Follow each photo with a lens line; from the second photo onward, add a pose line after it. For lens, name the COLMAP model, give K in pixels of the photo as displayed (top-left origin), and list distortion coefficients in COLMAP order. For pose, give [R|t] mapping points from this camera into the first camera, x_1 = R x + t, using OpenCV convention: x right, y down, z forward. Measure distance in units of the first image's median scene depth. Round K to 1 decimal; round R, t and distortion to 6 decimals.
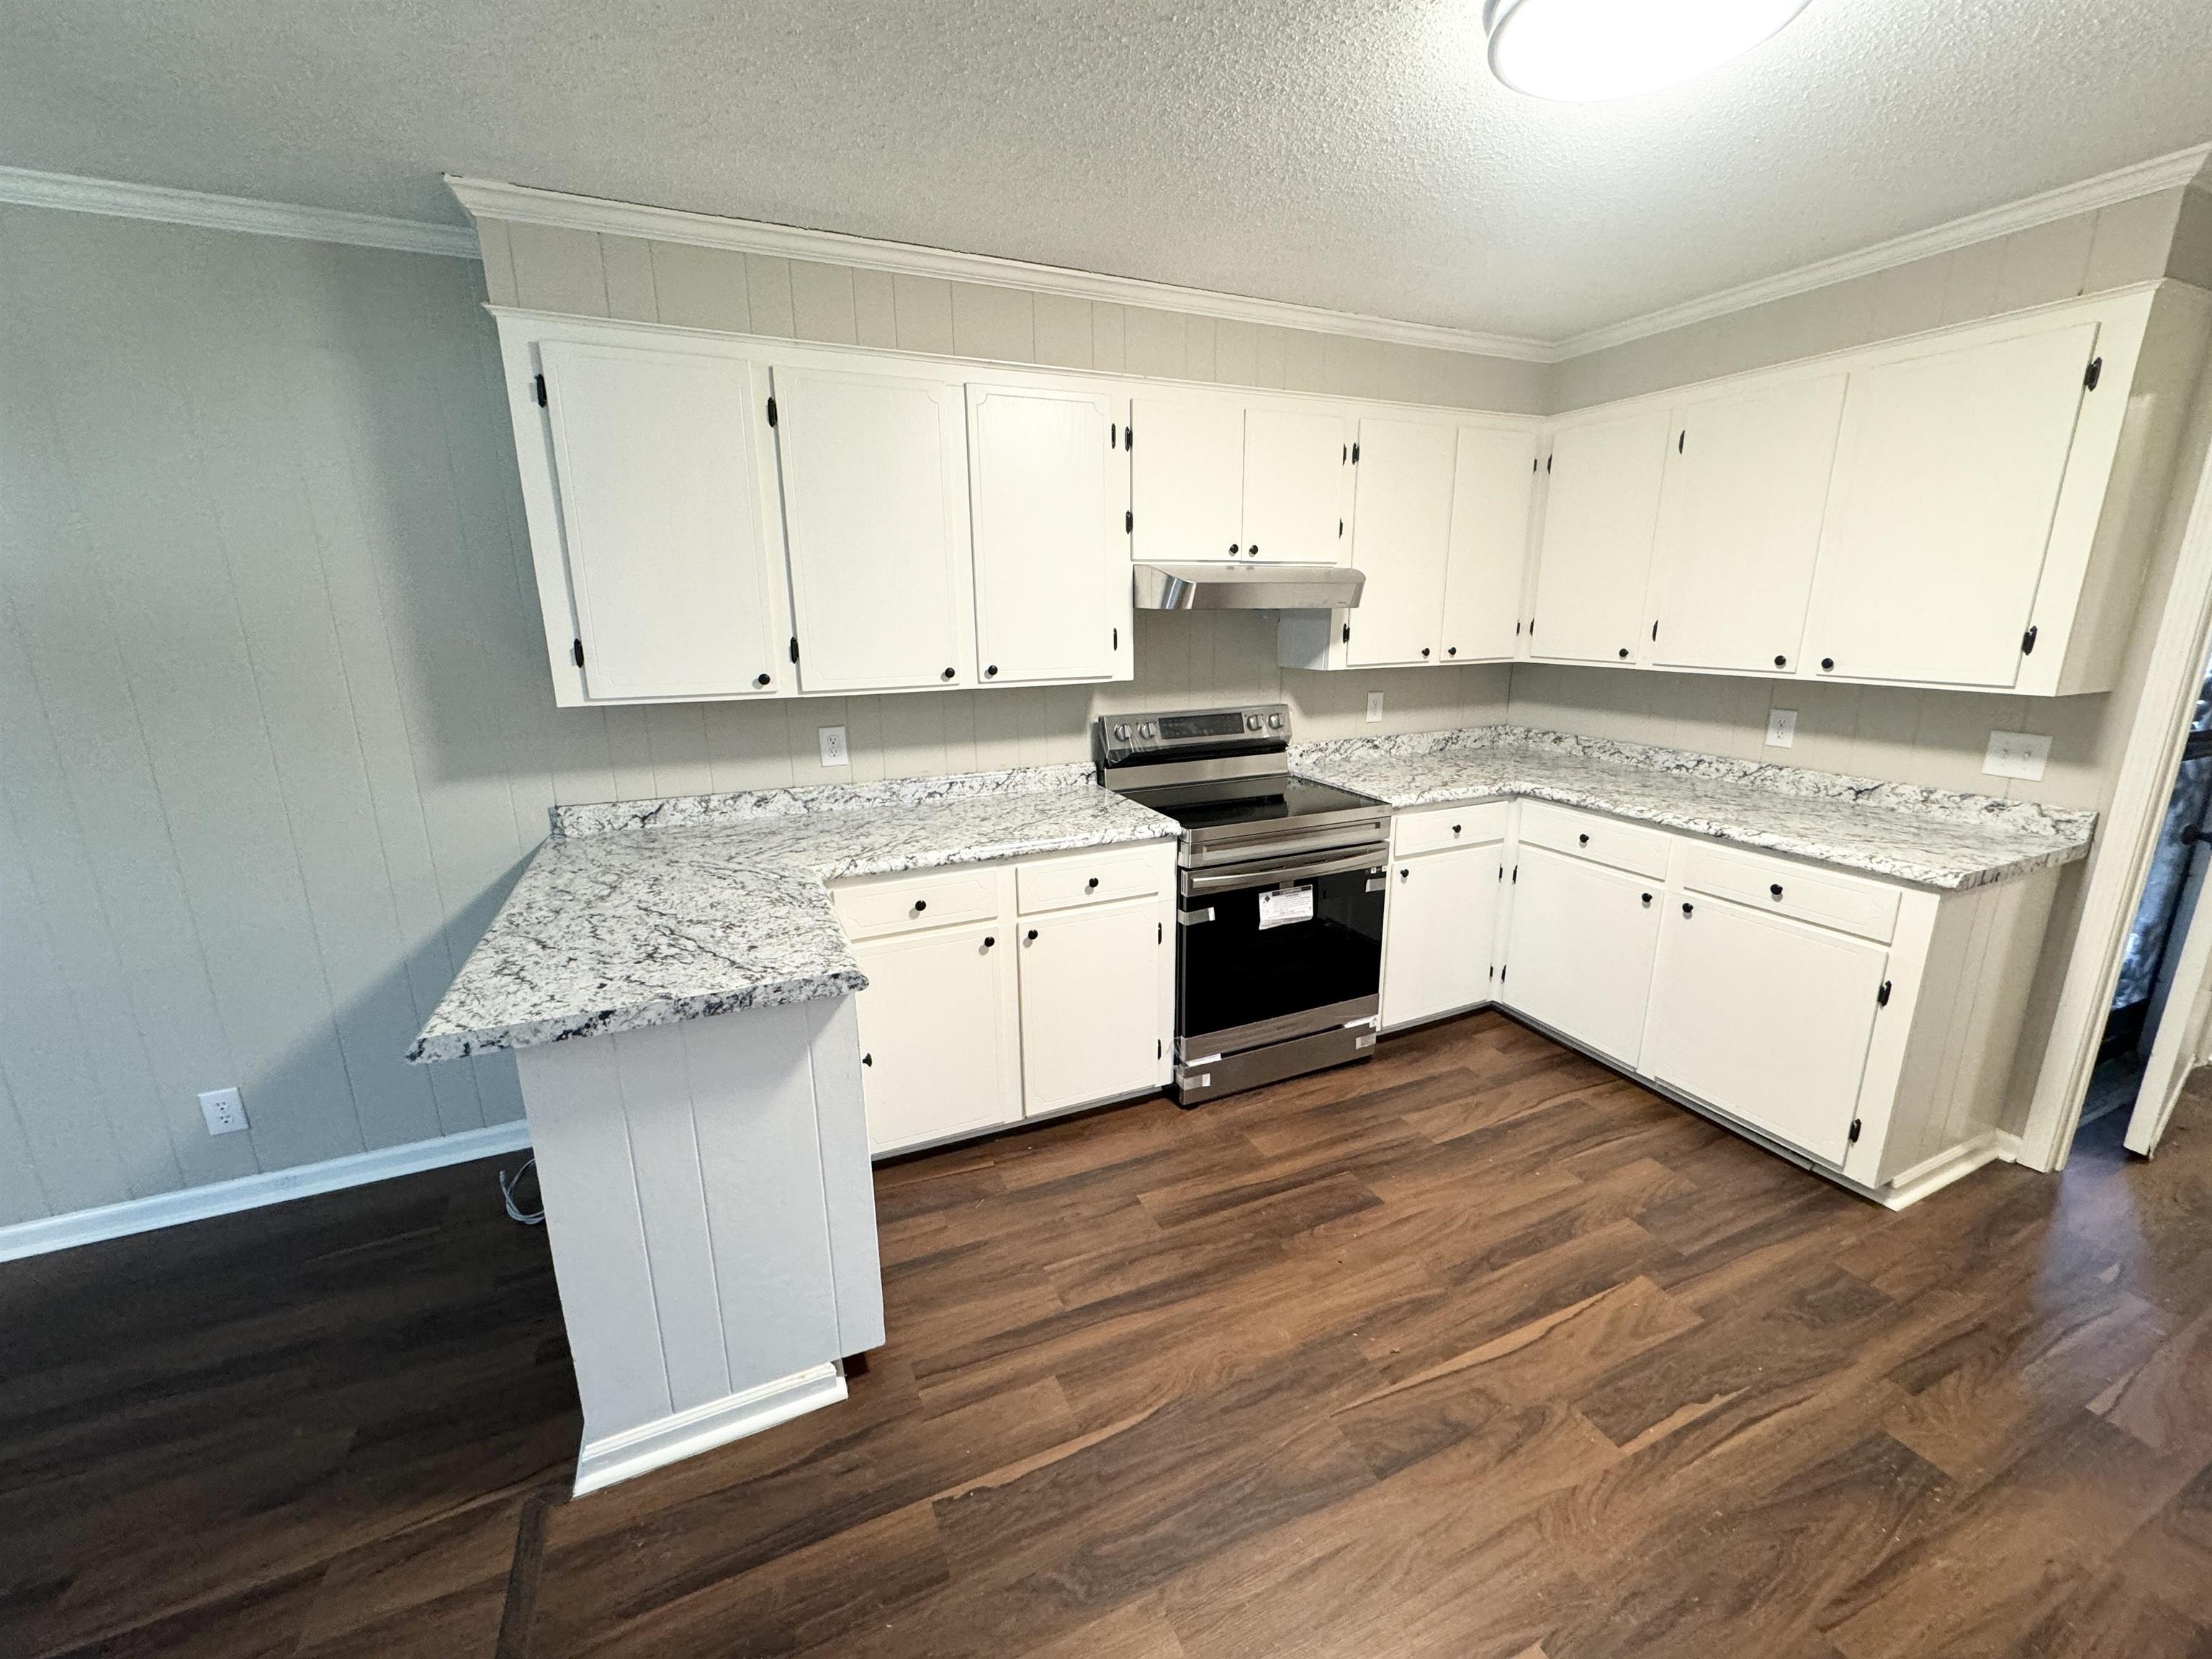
lens RADIAL K [[881.0, 0, 1103.2], [0, 881.0, 820.4], [0, 0, 1]] dist [-0.001033, 0.000490]
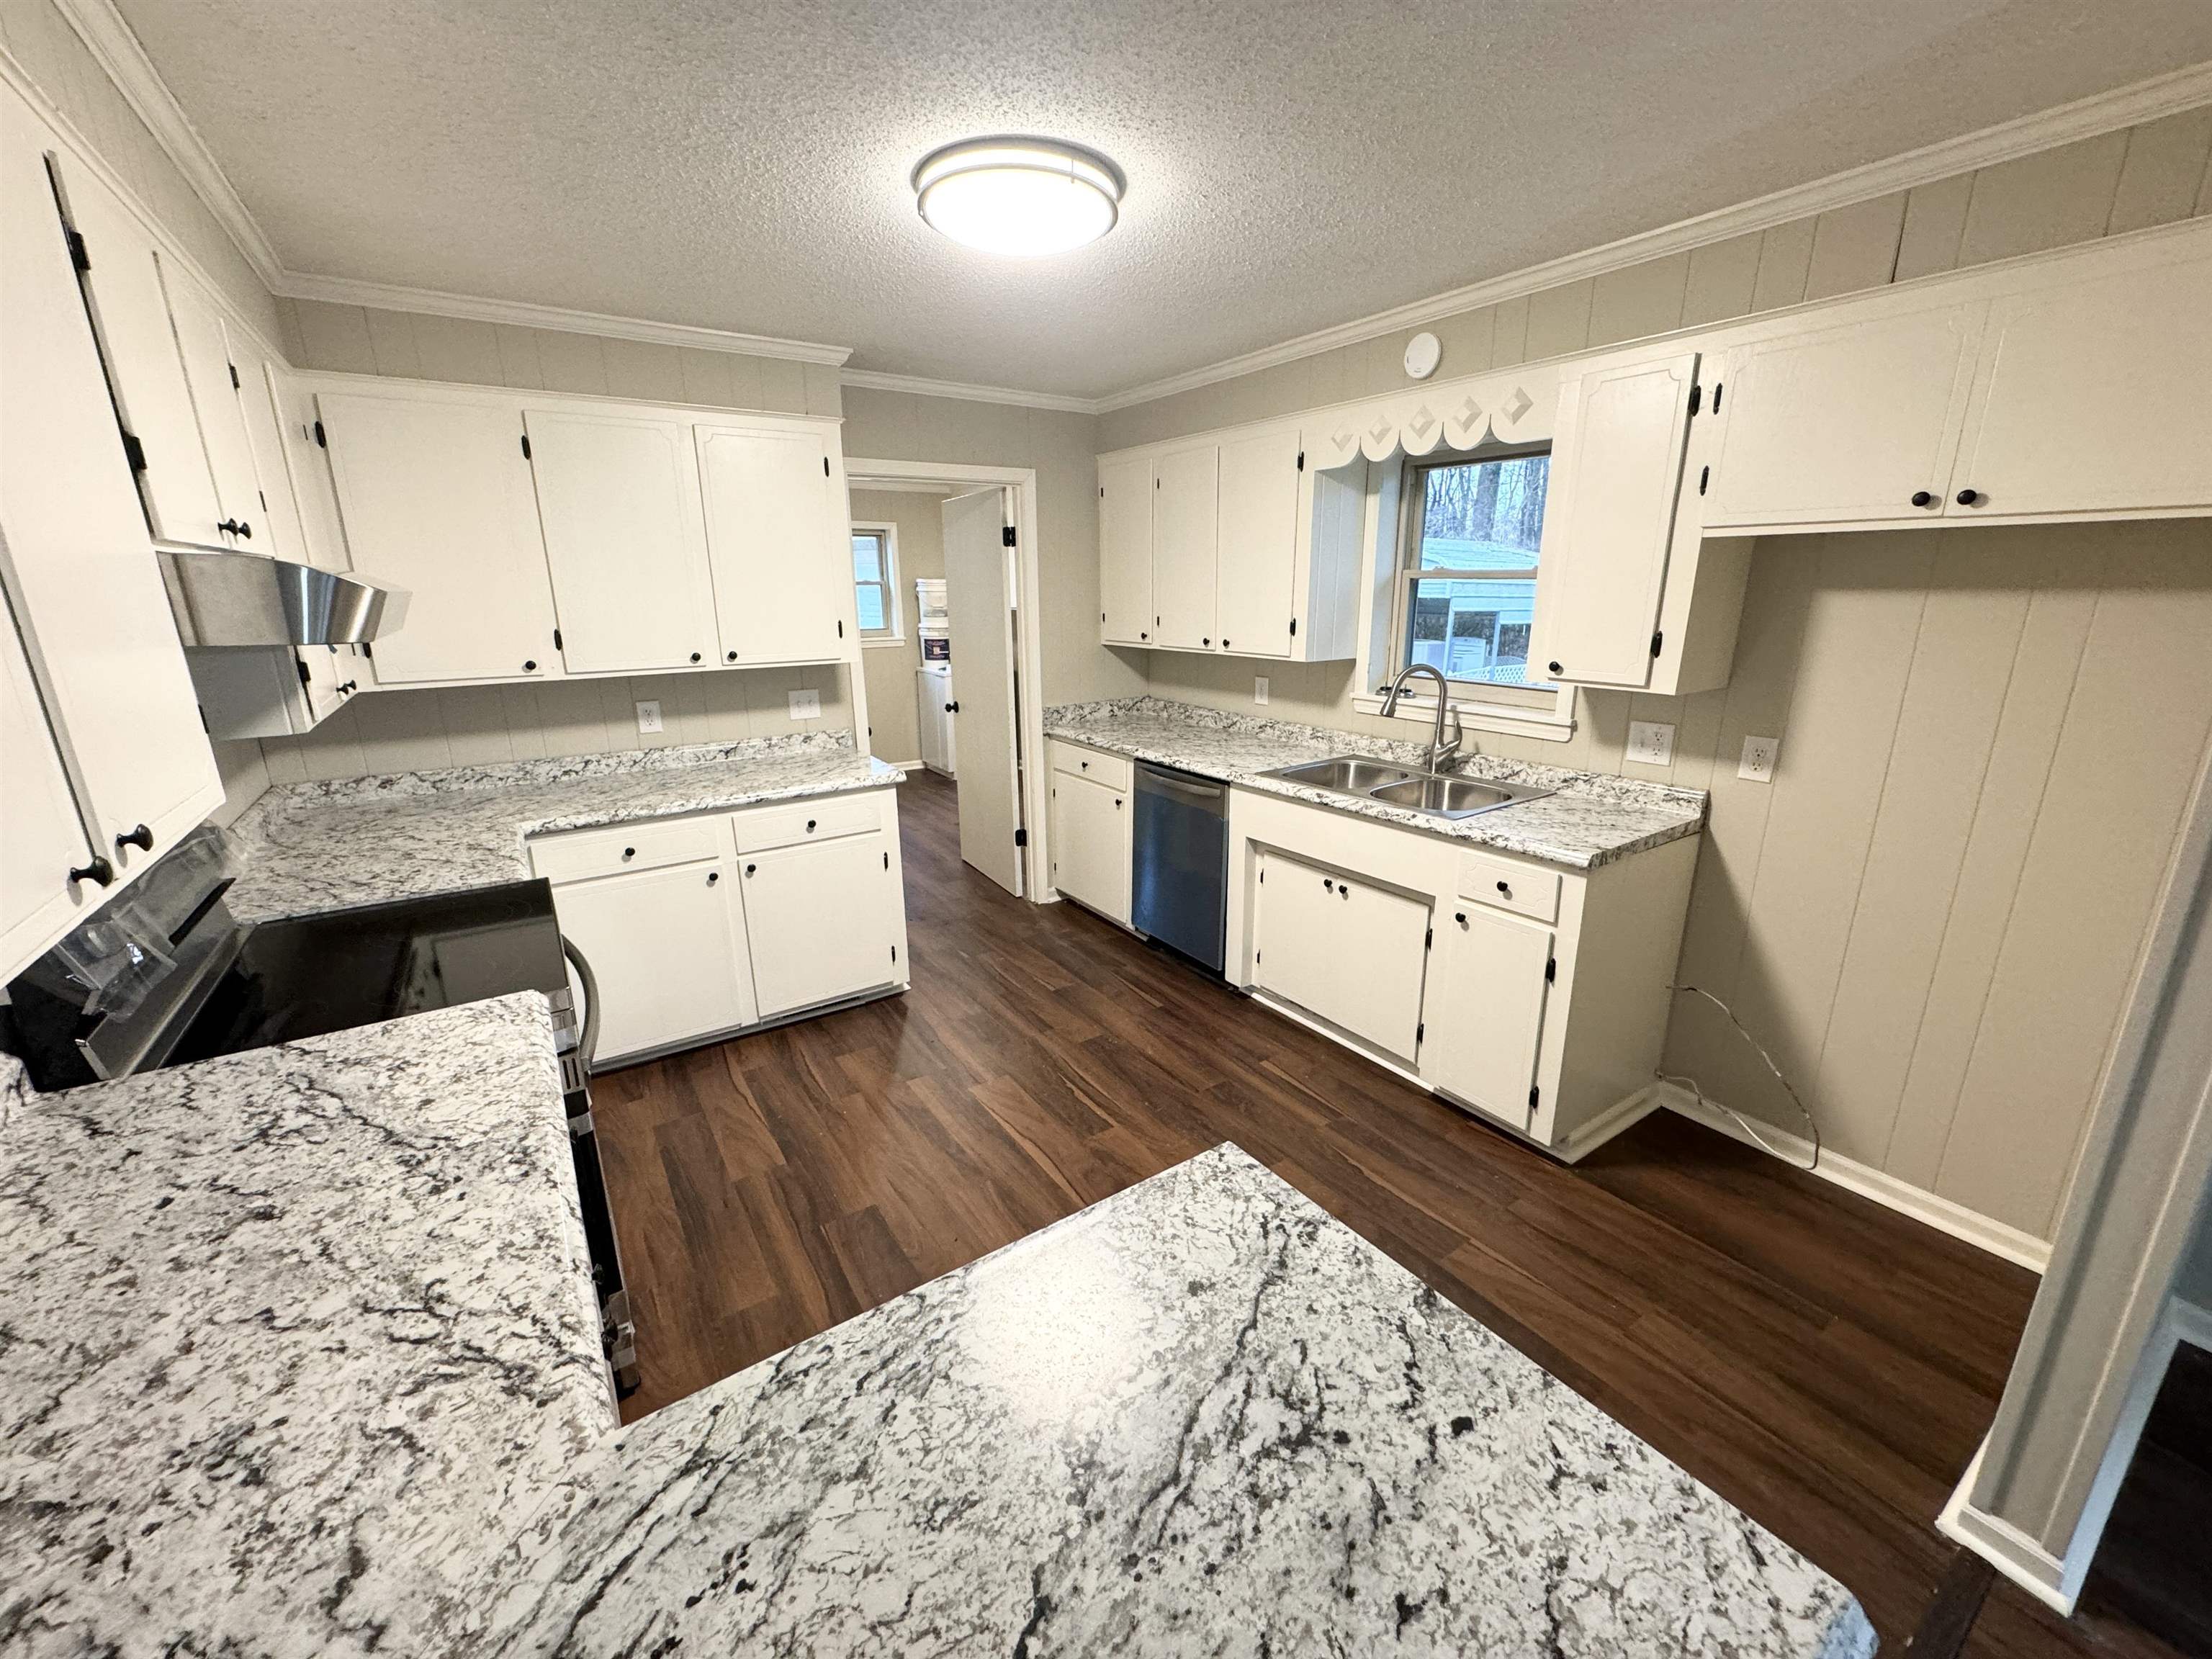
lens RADIAL K [[881.0, 0, 1103.2], [0, 881.0, 820.4], [0, 0, 1]] dist [-0.001033, 0.000490]
pose [[-0.173120, -0.248134, 0.953131, -0.645515], [0.247254, 0.925803, 0.285929, -0.222044], [-0.953360, 0.285165, -0.098923, 0.802005]]
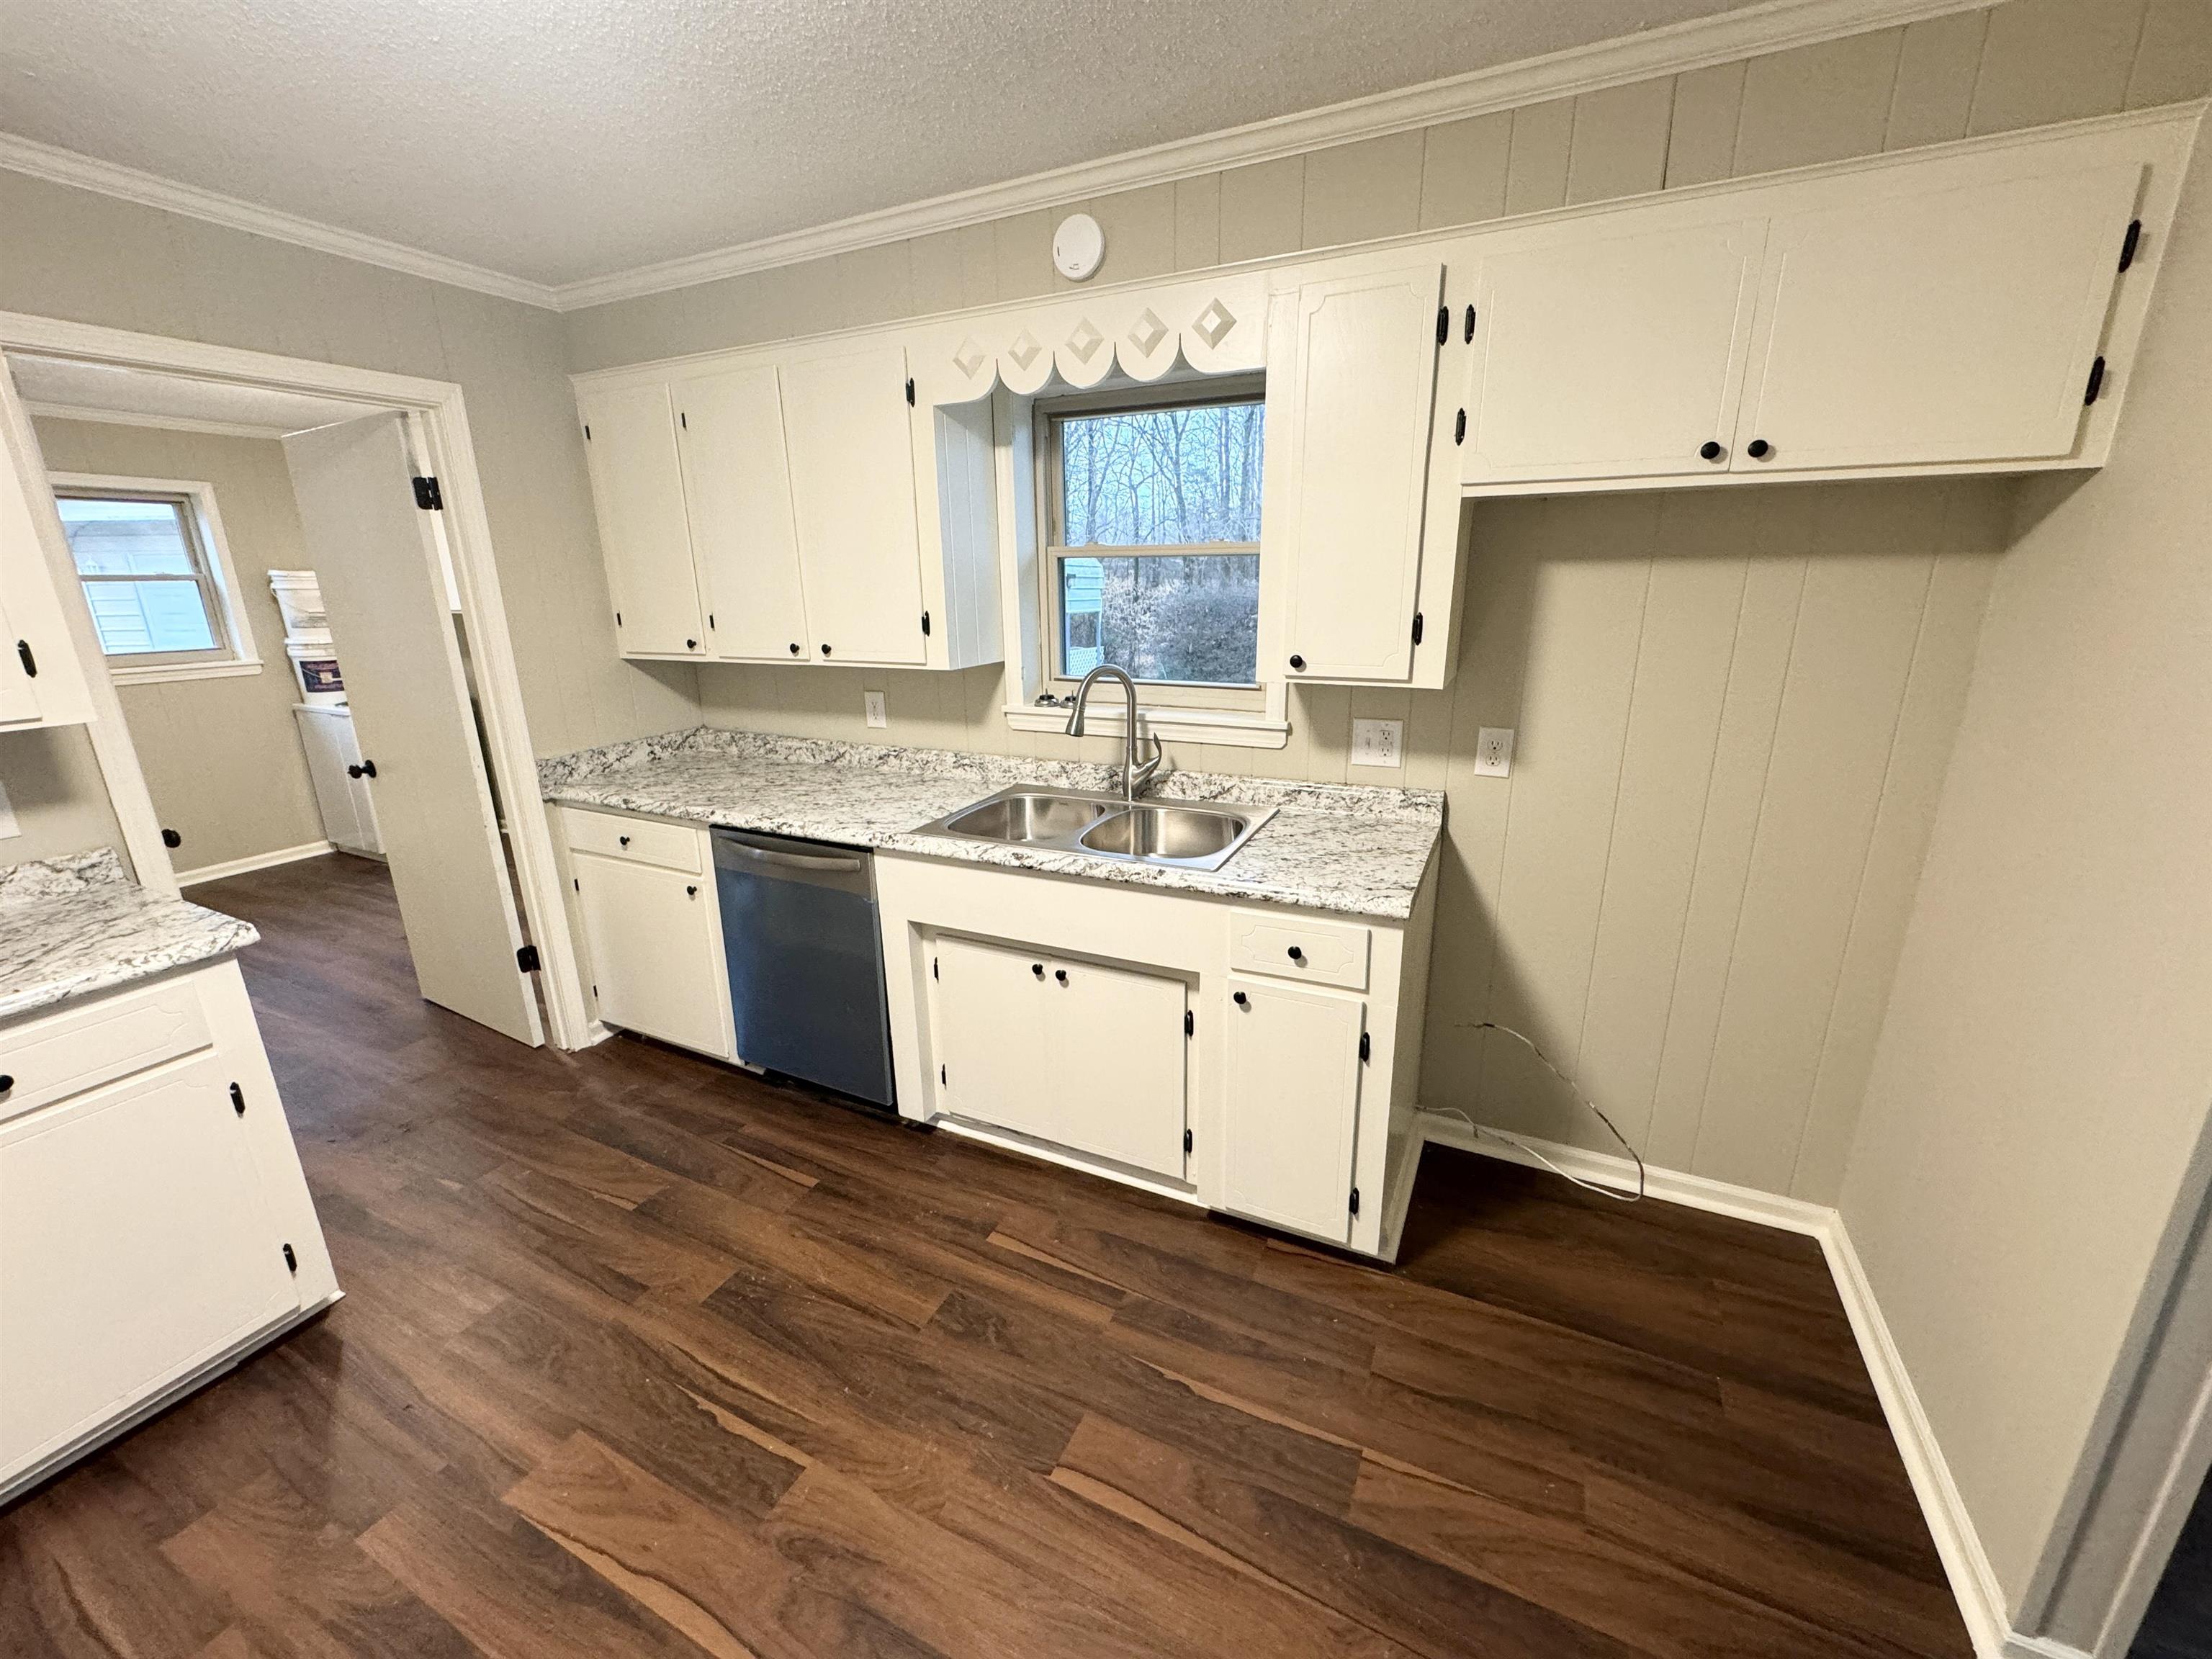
lens RADIAL K [[881.0, 0, 1103.2], [0, 881.0, 820.4], [0, 0, 1]] dist [-0.001033, 0.000490]
pose [[-0.641666, -0.190729, 0.742891, -0.165253], [0.205223, 0.890576, 0.405905, -0.197970], [-0.739019, 0.412914, -0.532310, 0.771083]]
